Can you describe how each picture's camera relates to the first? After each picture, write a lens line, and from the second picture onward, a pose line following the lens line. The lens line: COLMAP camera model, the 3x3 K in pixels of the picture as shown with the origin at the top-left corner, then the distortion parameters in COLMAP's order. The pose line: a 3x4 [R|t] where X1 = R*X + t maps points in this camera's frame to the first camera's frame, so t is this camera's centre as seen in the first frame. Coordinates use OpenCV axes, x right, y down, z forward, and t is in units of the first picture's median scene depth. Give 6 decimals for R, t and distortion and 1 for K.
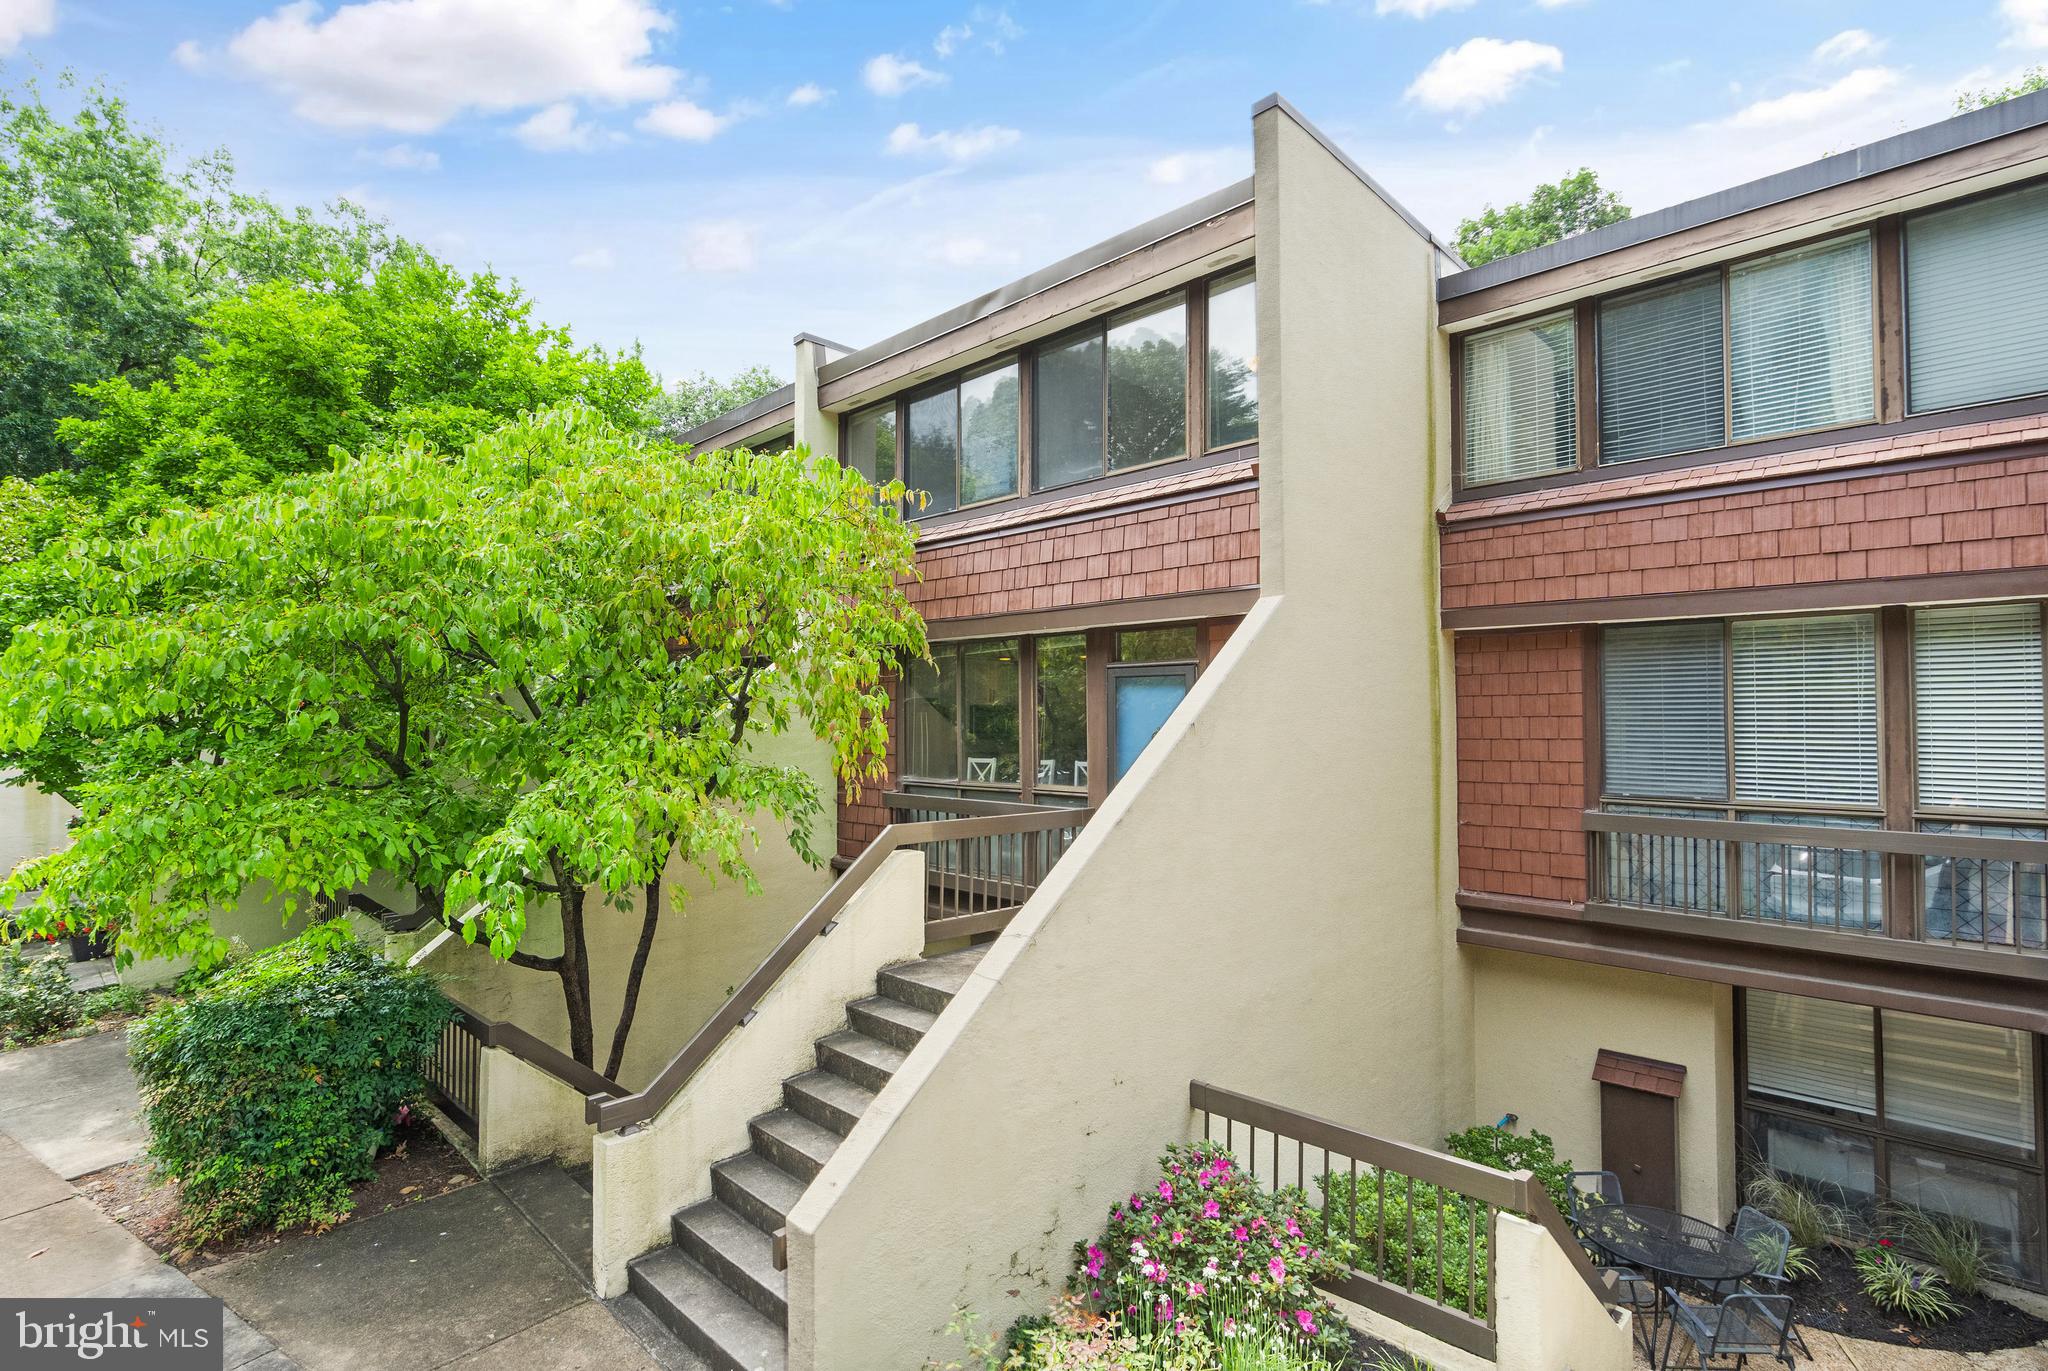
lens RADIAL K [[940.9, 0, 1035.5], [0, 940.9, 707.4], [0, 0, 1]] dist [0.001133, 0.000284]
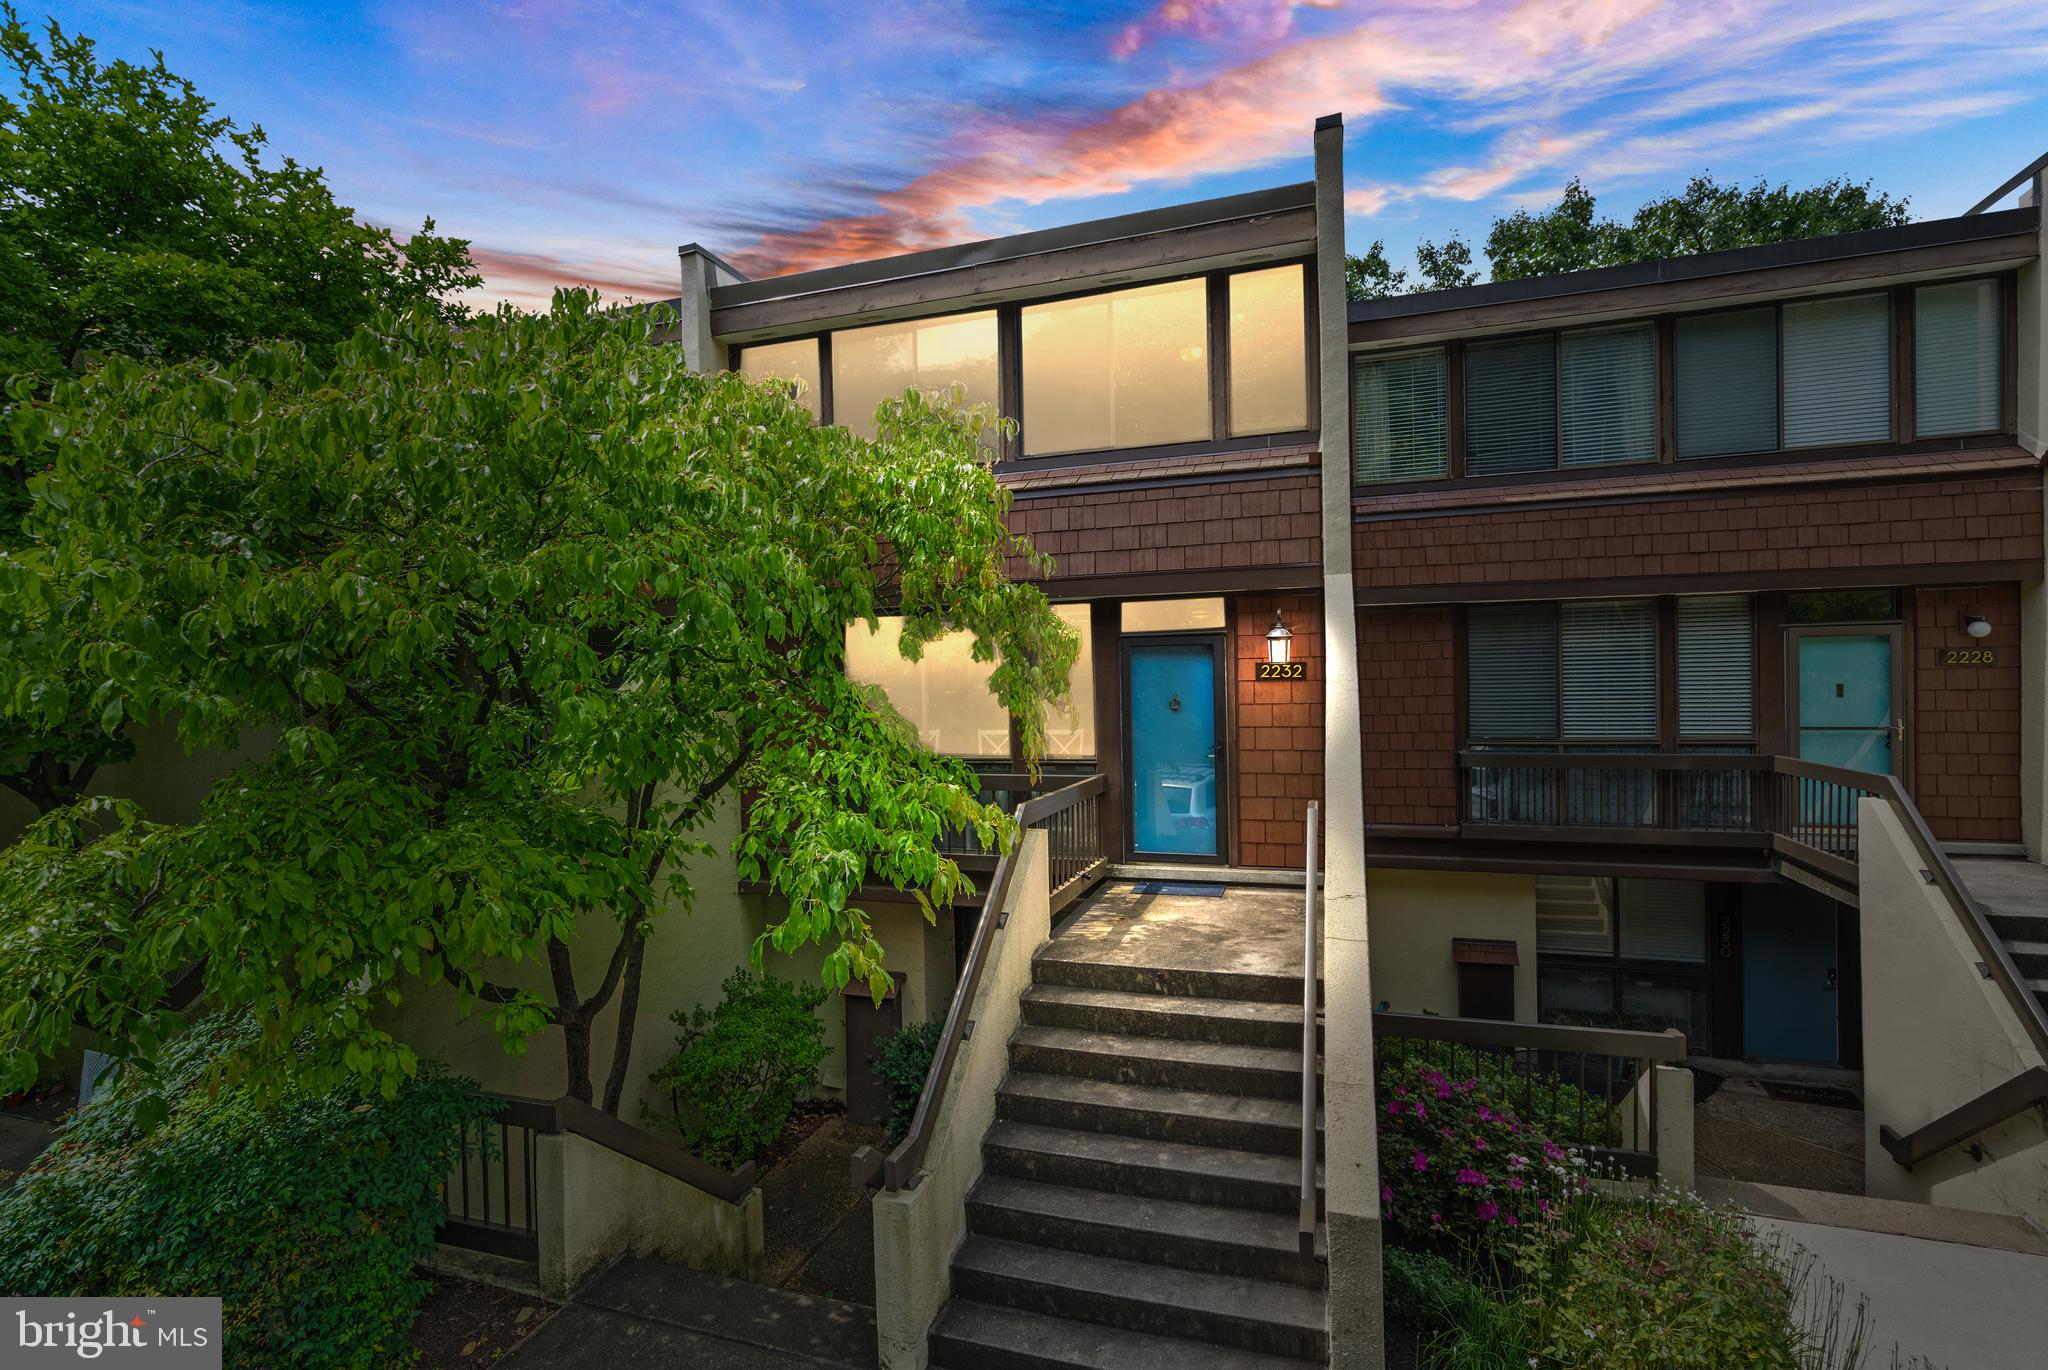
lens RADIAL K [[911.0, 0, 1042.1], [0, 911.0, 699.9], [0, 0, 1]] dist [-0.000581, 0.001168]
pose [[0.902931, -0.027181, 0.428925, -0.486266], [0.014512, 0.999357, 0.032780, -0.008528], [-0.429540, -0.023373, 0.902745, 0.156560]]
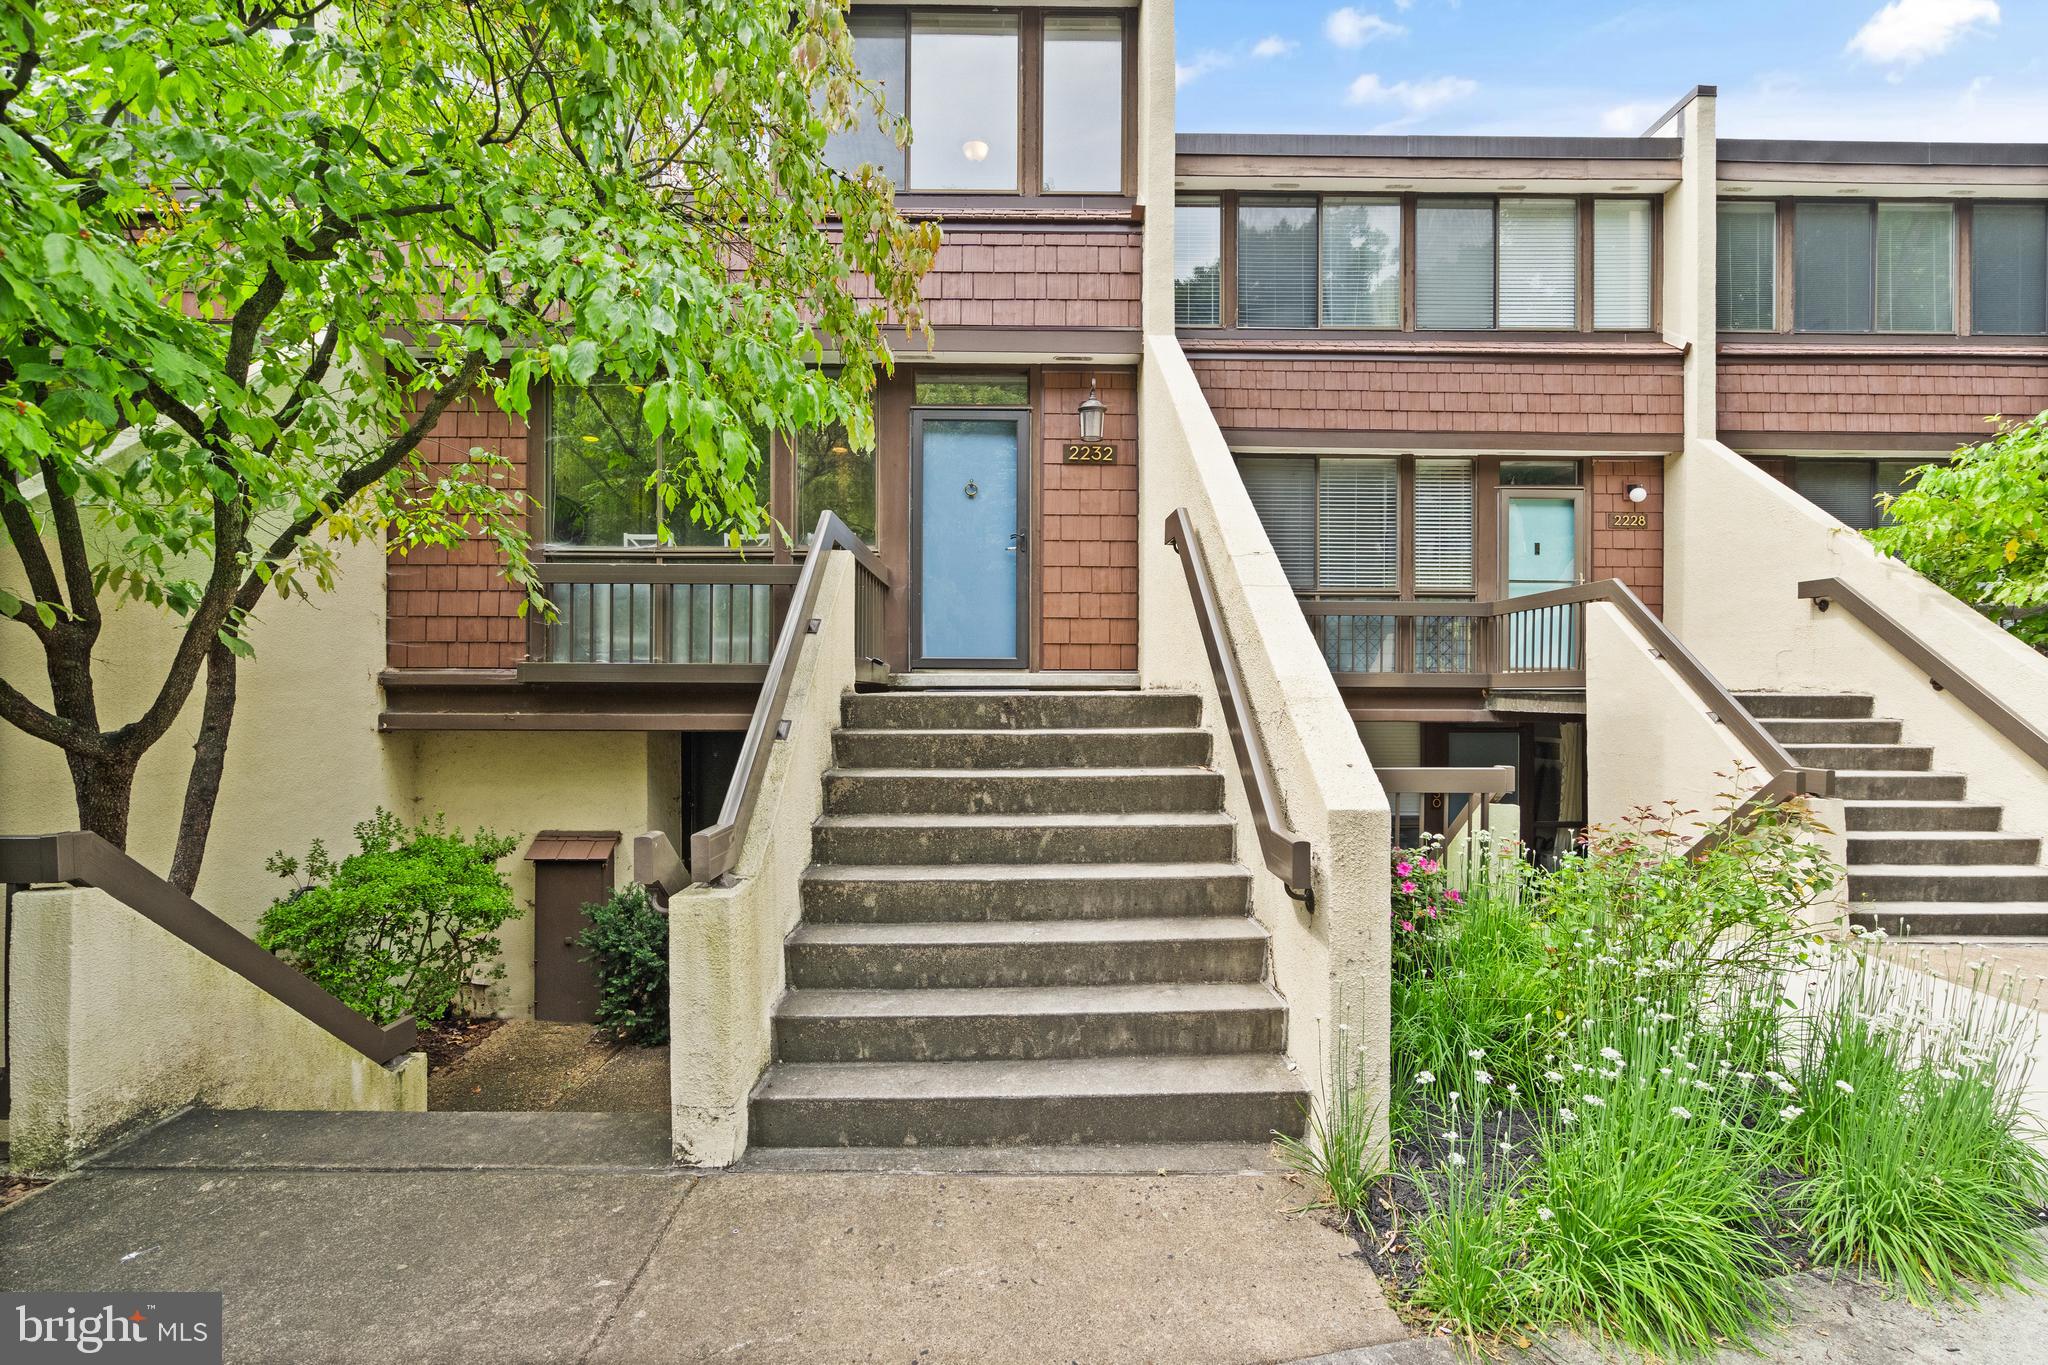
lens RADIAL K [[908.0, 0, 1017.9], [0, 908.0, 687.1], [0, 0, 1]] dist [0.000936, 0.000209]
pose [[0.724196, -0.000283, 0.689594, -0.500845], [-0.015090, 0.999754, 0.016258, 0.231783], [-0.689429, -0.022179, 0.724014, 0.345355]]
